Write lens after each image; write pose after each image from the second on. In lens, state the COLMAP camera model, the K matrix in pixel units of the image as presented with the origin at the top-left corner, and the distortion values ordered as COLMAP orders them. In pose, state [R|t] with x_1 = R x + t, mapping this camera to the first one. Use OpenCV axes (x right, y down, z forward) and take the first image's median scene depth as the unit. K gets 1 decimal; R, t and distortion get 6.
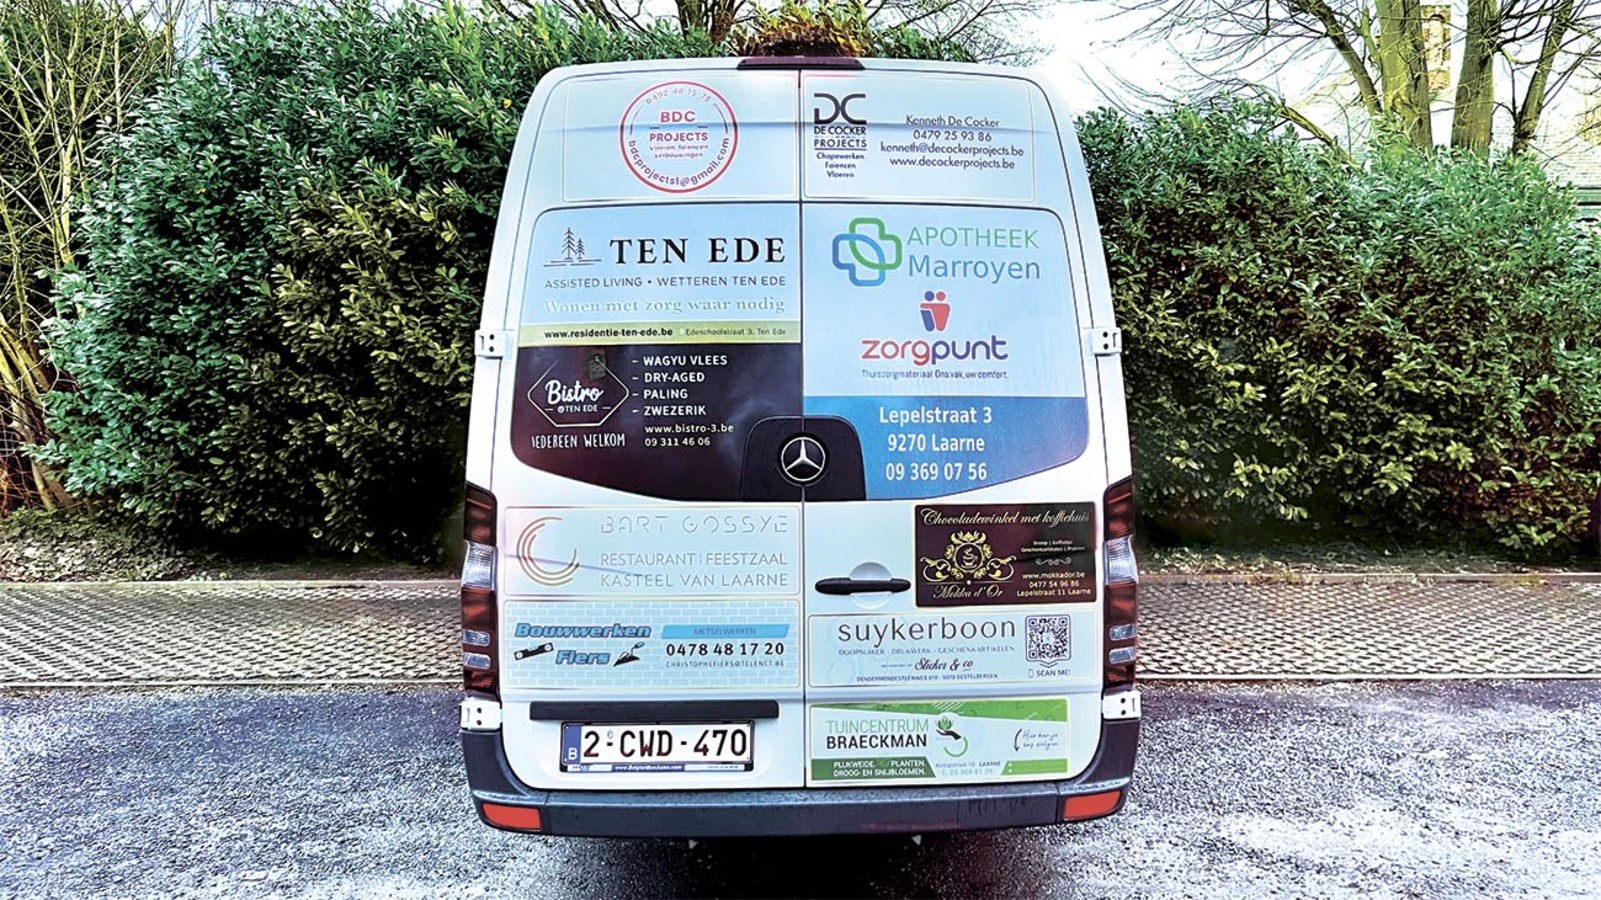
lens RADIAL K [[1148.1, 0, 800.5], [0, 1148.1, 450.0], [0, 0, 1]] dist [0.040590, 0.003033]
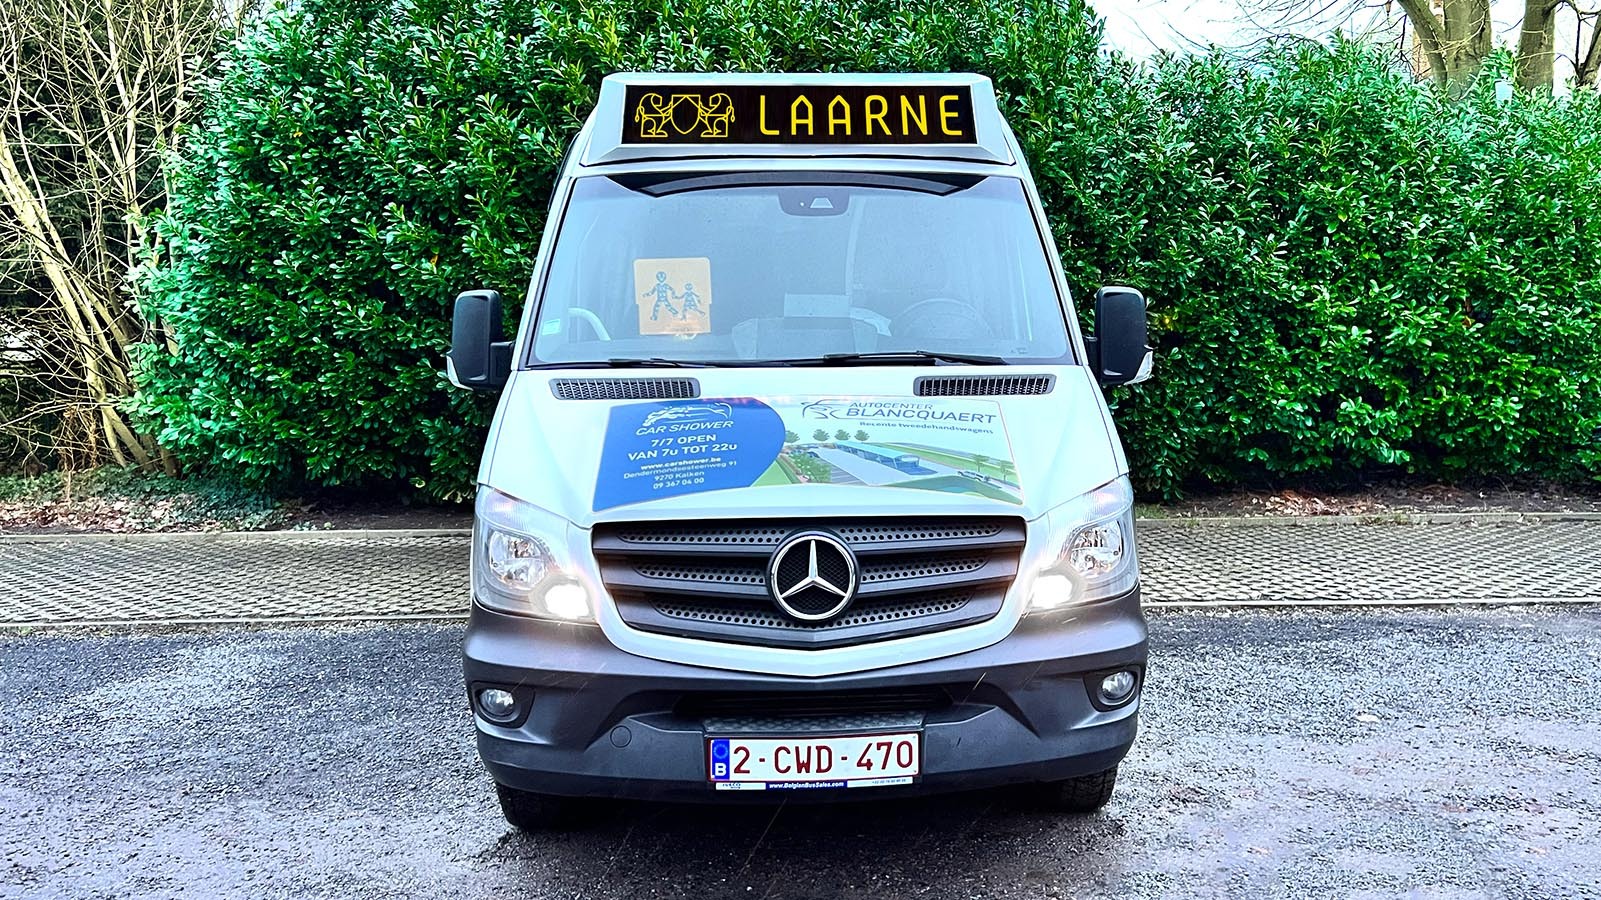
lens RADIAL K [[1148.1, 0, 800.5], [0, 1148.1, 450.0], [0, 0, 1]] dist [0.040590, 0.003033]
pose [[0.999574, -0.007646, 0.028150, -0.123014], [0.007191, 0.999842, 0.016231, 0.030763], [-0.028270, -0.016022, 0.999472, 0.007170]]
